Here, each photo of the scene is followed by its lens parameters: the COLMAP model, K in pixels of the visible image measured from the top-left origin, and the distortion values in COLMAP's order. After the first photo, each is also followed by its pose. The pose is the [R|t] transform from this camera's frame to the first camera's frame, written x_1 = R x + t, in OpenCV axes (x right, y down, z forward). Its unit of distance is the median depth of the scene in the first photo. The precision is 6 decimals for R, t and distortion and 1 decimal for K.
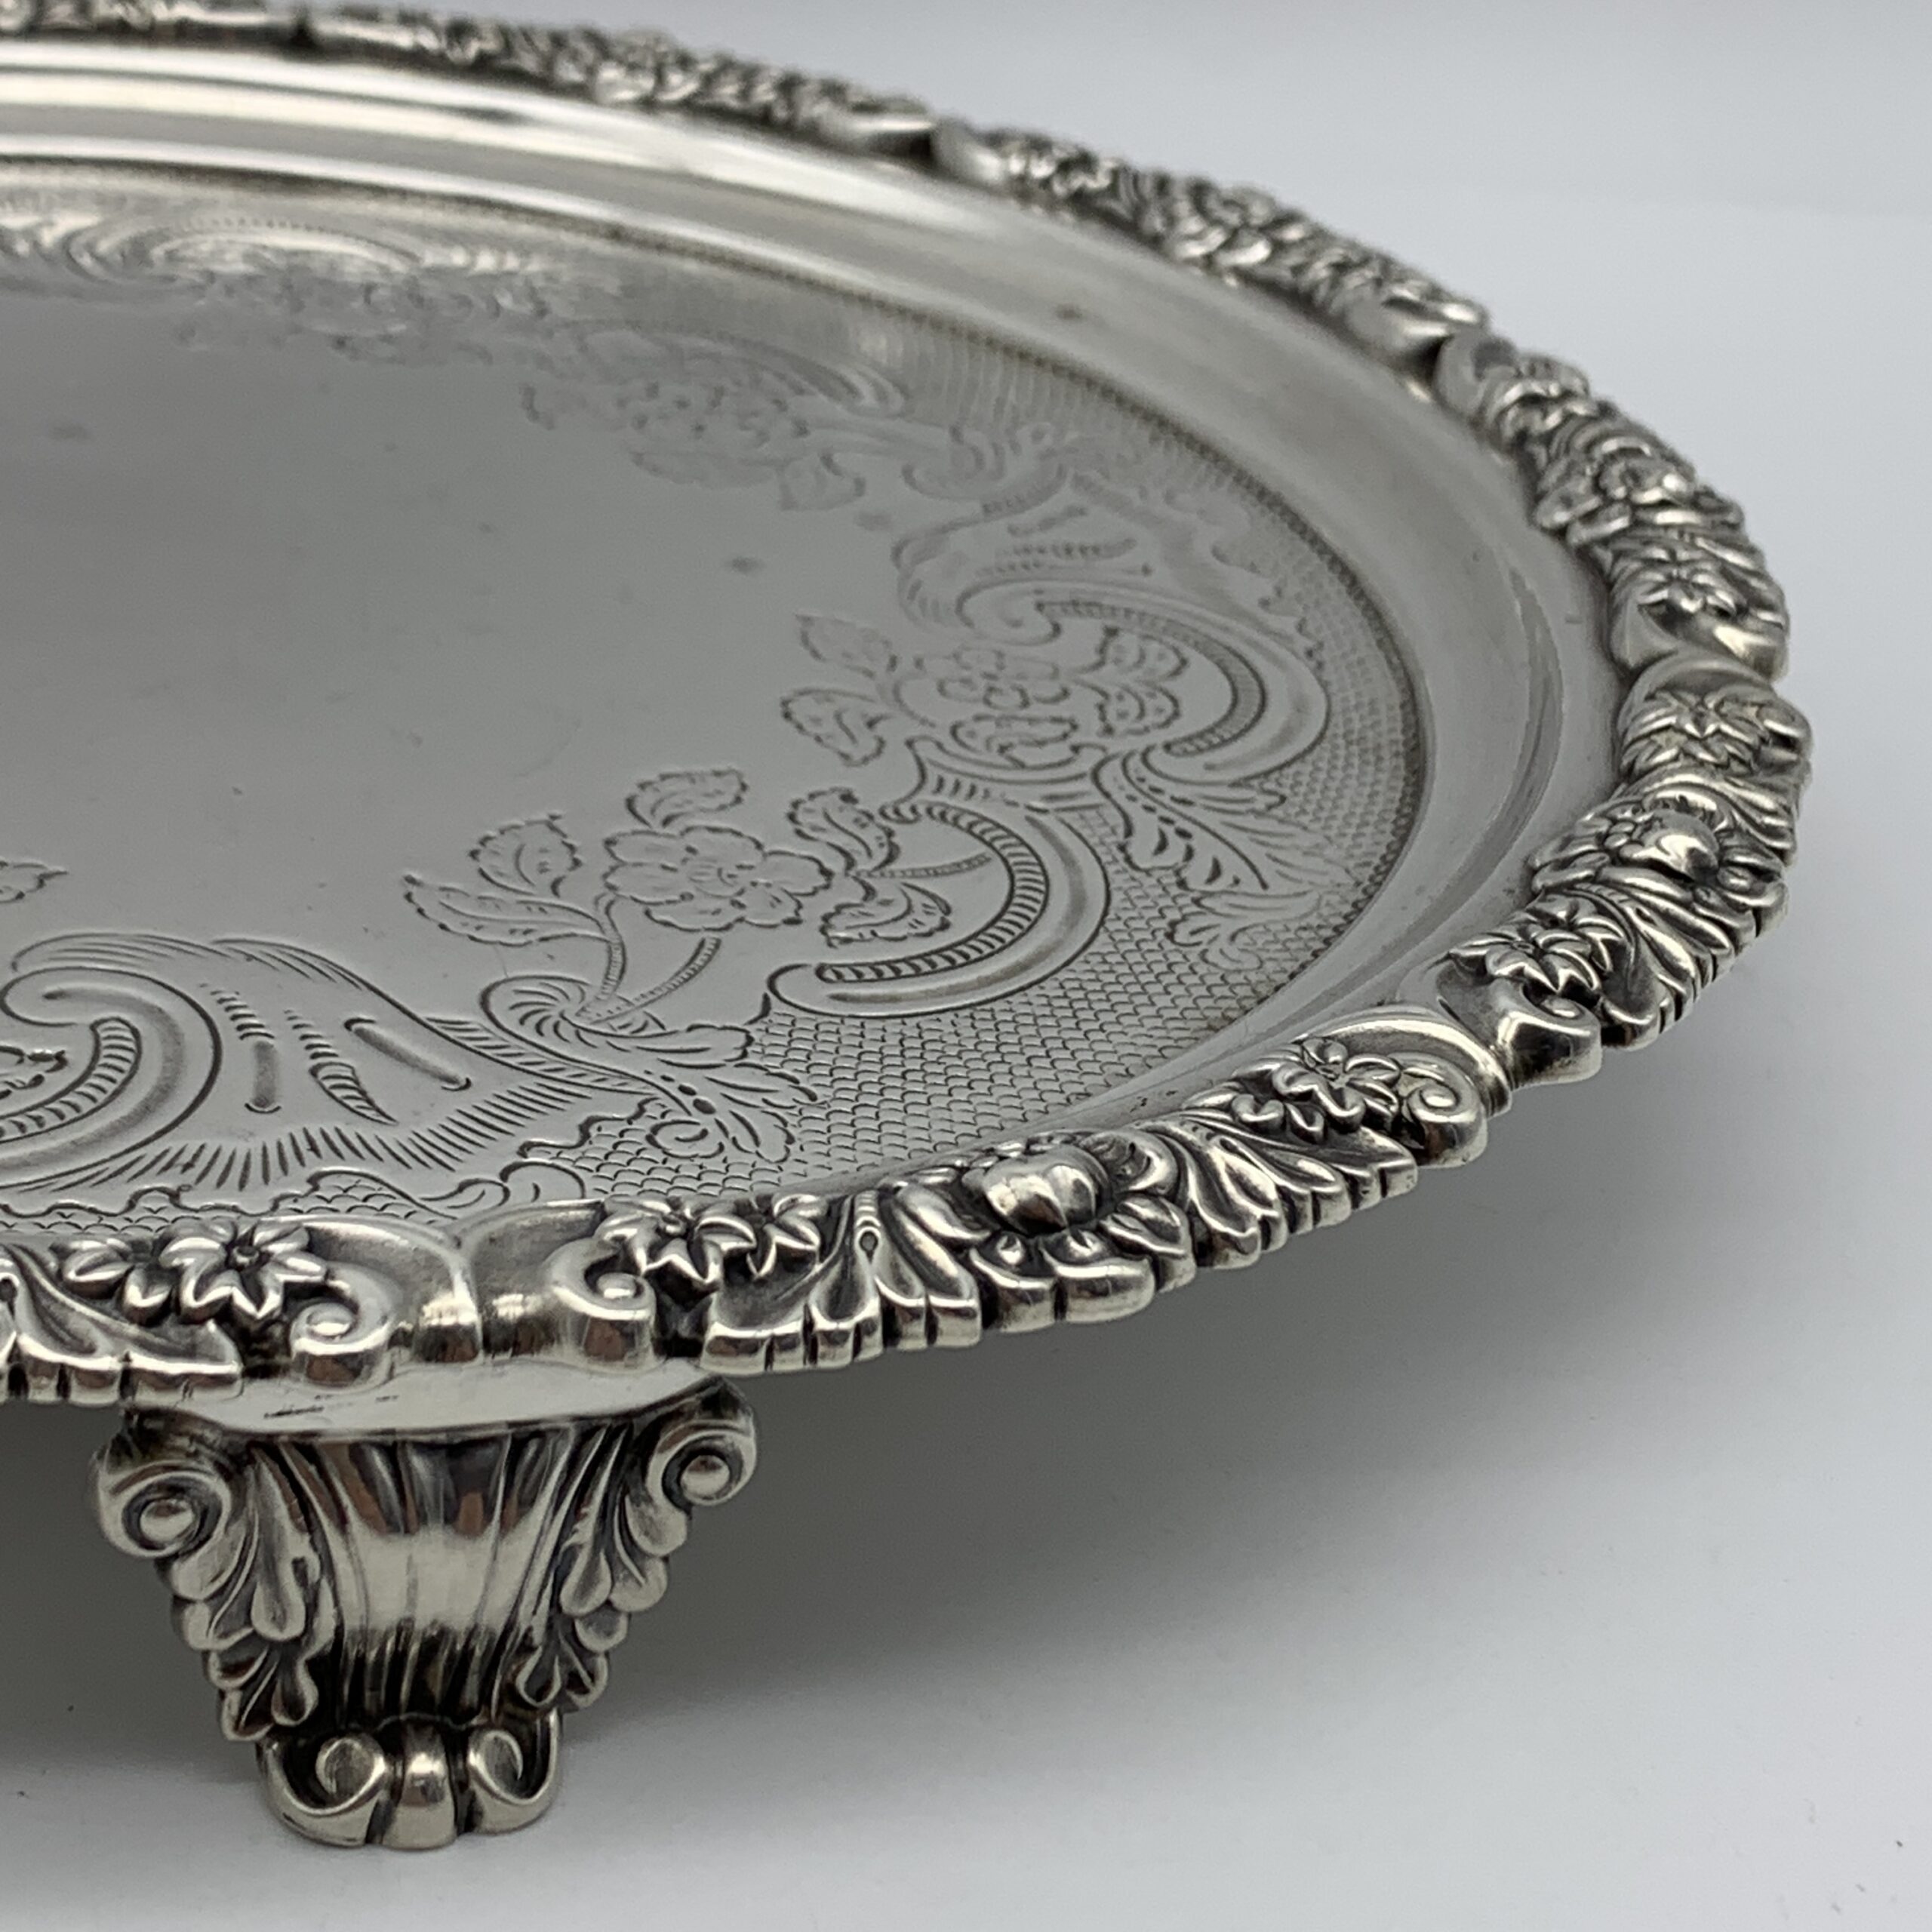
lens RADIAL K [[3978.7, 0, 966.0], [0, 3978.7, 966.0], [0, 0, 1]] dist [0.179004, -0.646764]
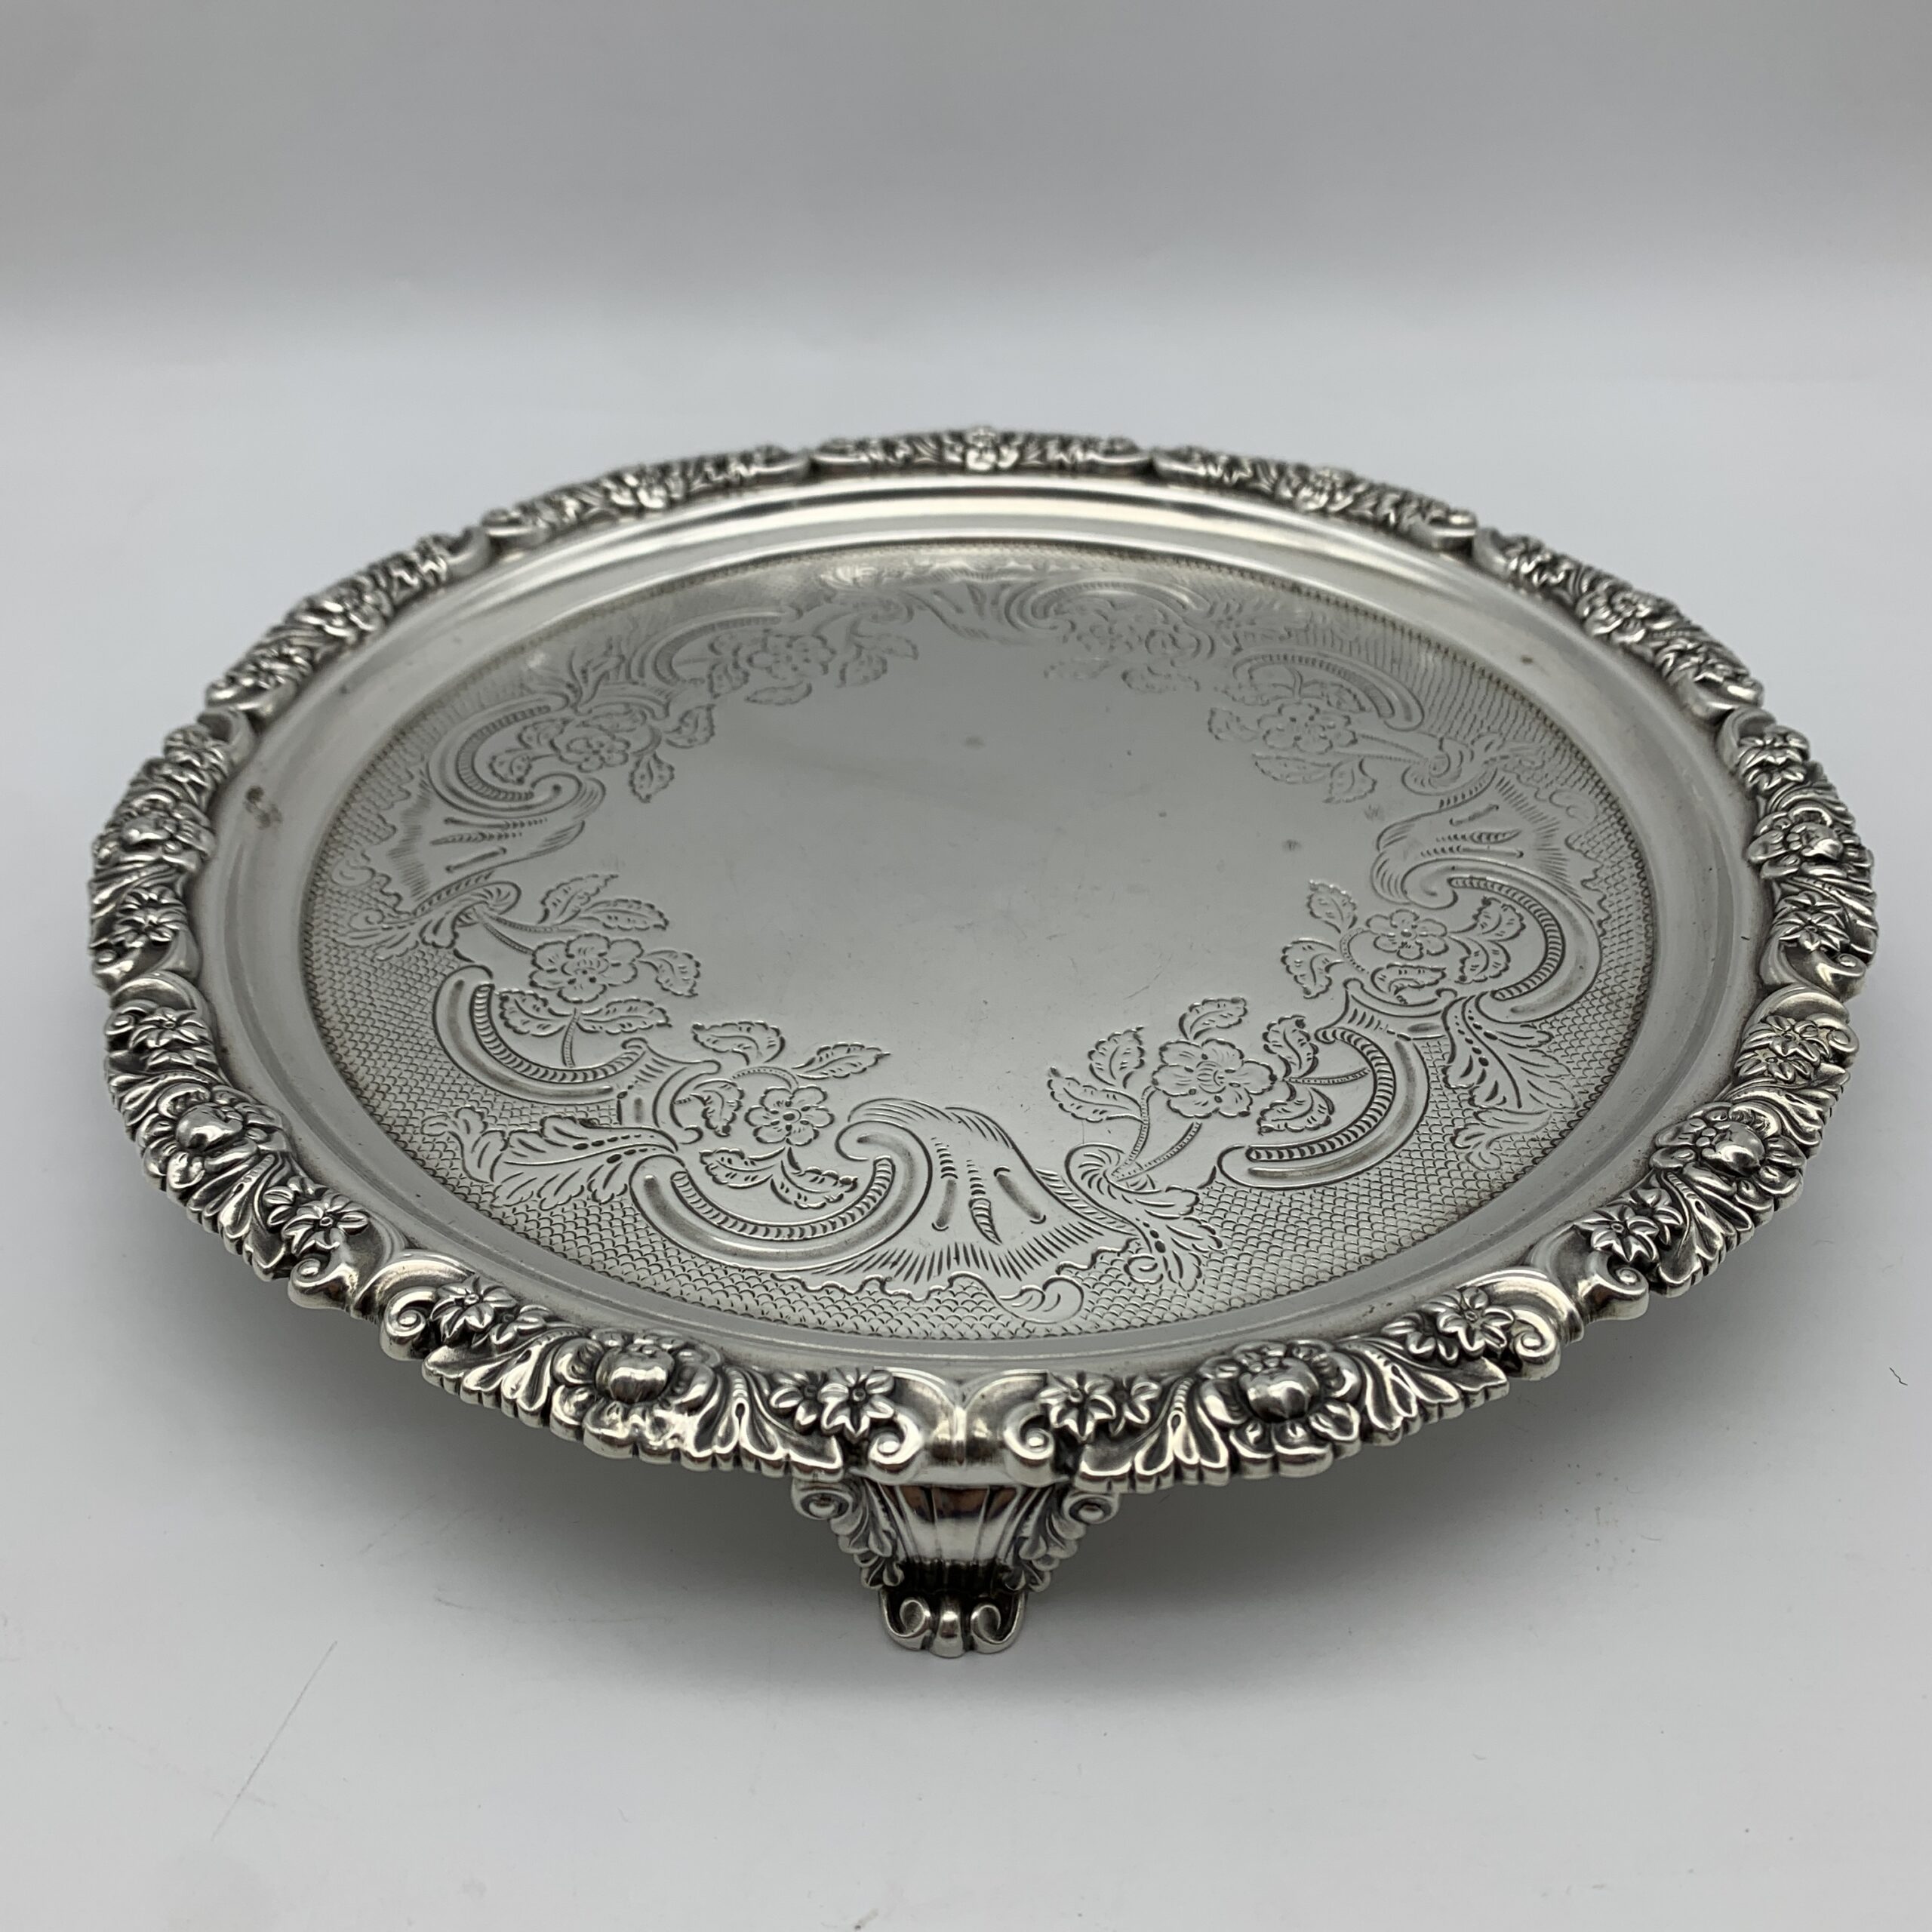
lens RADIAL K [[1928.8, 0, 967.4], [0, 1928.8, 932.9], [0, 0, 1]] dist [0.193363, -0.770331]
pose [[0.938327, 0.106039, -0.329086, 0.133341], [-0.053315, 0.984800, 0.165306, -0.251569], [0.341612, -0.137566, 0.929719, 0.098533]]
